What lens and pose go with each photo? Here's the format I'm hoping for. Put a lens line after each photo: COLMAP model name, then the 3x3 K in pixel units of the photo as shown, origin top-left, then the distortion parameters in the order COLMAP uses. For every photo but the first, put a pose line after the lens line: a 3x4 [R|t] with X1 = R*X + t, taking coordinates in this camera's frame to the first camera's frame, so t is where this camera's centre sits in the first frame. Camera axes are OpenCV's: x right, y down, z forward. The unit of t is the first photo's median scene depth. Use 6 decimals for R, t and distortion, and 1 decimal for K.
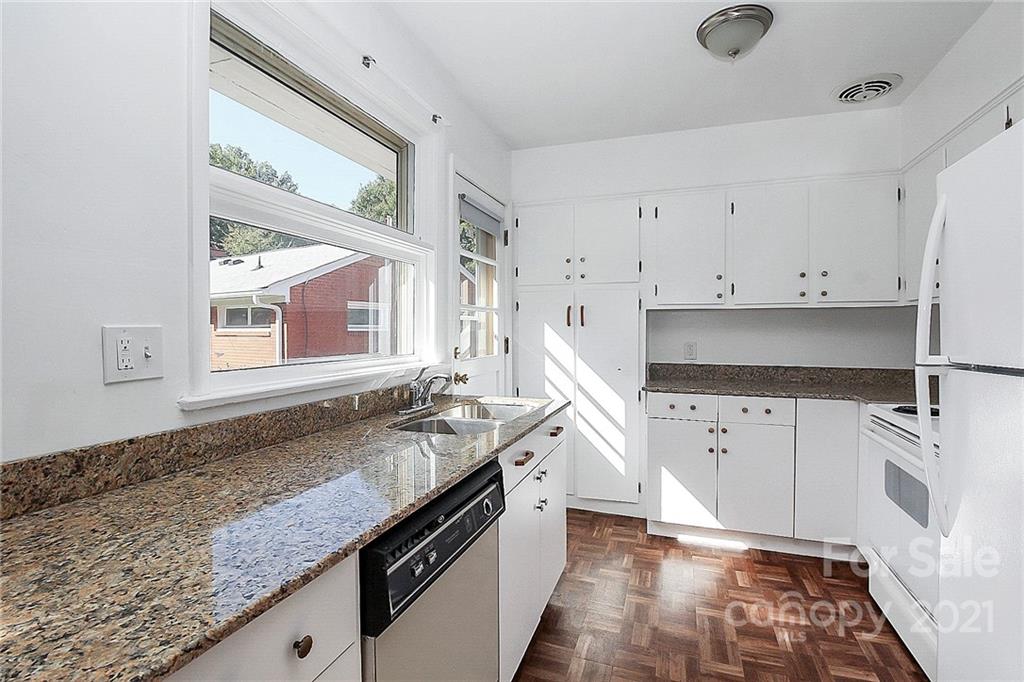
lens RADIAL K [[490.0, 0, 510.2], [0, 490.0, 339.2], [0, 0, 1]] dist [0.021165, -0.023497]
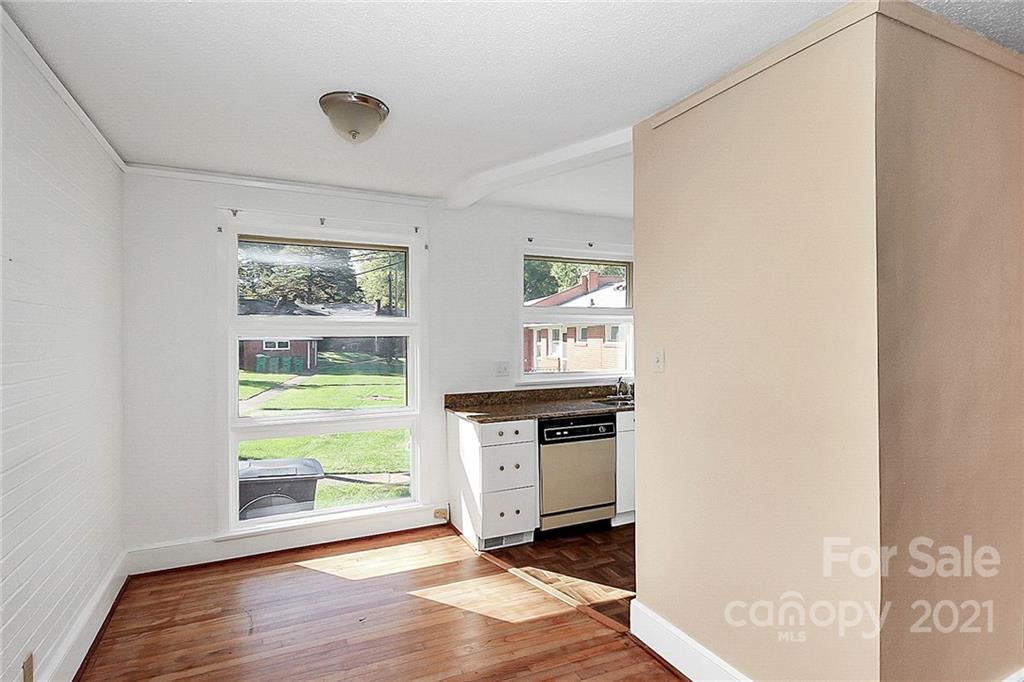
lens RADIAL K [[511.2, 0, 511.9], [0, 511.2, 336.2], [0, 0, 1]] dist [-0.000228, -0.012483]
pose [[0.712942, -0.000681, -0.701223, 1.352939], [-0.011222, 0.999860, -0.012381, -0.111517], [0.701133, 0.016696, 0.712835, -1.149504]]
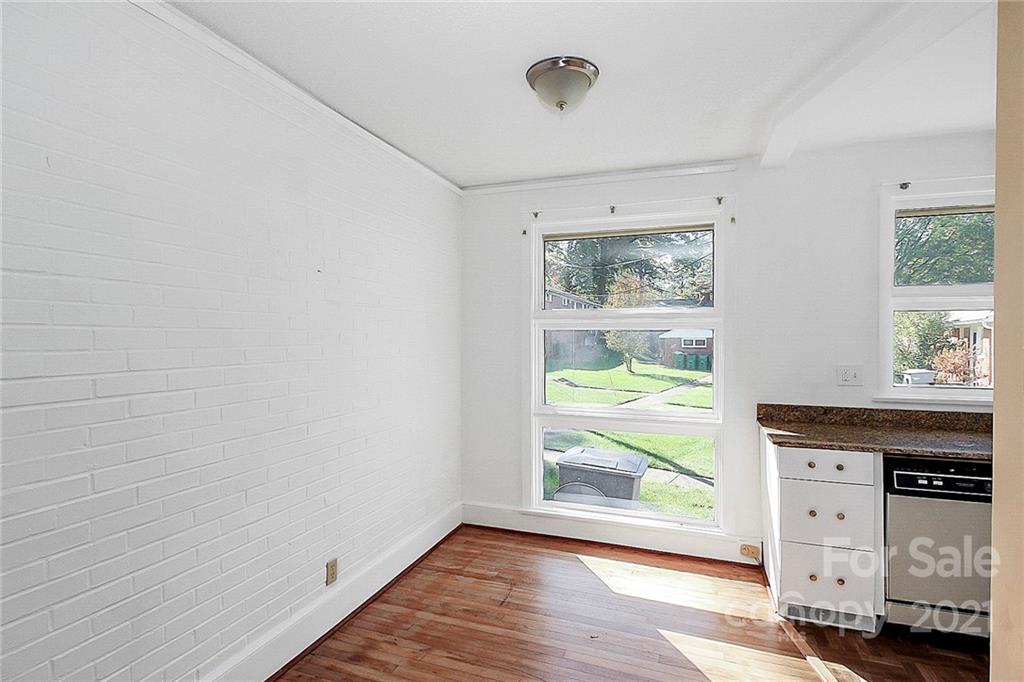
lens RADIAL K [[511.2, 0, 511.9], [0, 511.2, 336.2], [0, 0, 1]] dist [-0.000228, -0.012483]
pose [[-0.008010, 0.004747, -0.999957, 1.356333], [-0.023381, 0.999714, 0.004933, -0.102591], [0.999695, 0.023420, -0.007897, -0.535523]]
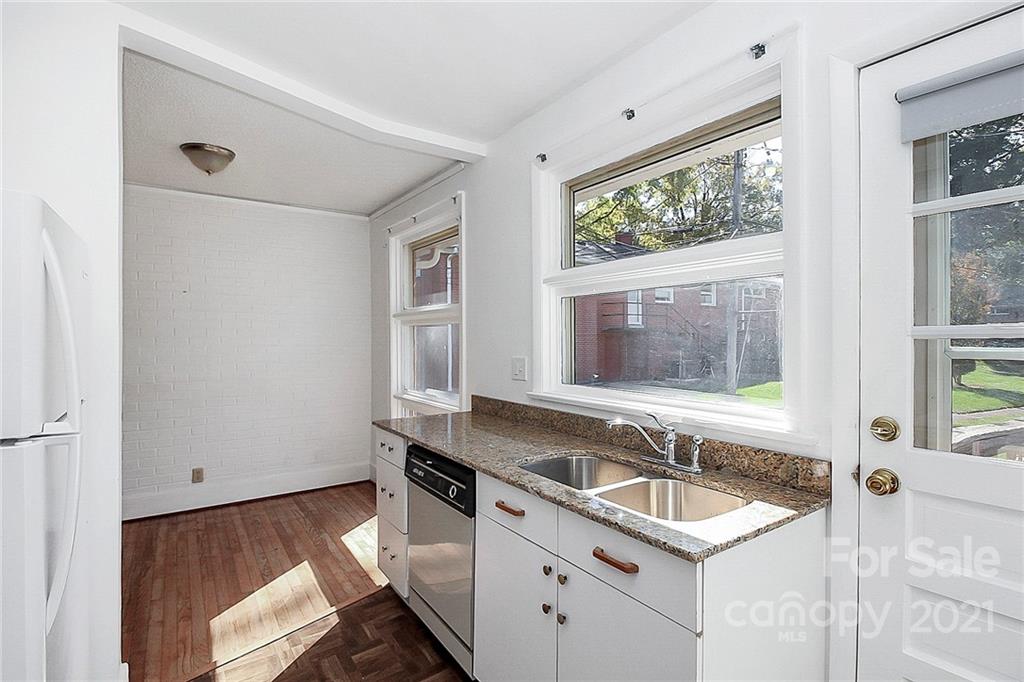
lens RADIAL K [[511.2, 0, 511.9], [0, 511.2, 336.2], [0, 0, 1]] dist [-0.000228, -0.012483]
pose [[-0.588607, 0.000017, -0.808419, 0.912715], [-0.017946, 0.999753, 0.013087, -0.113669], [0.808220, 0.022211, -0.588461, 1.728365]]
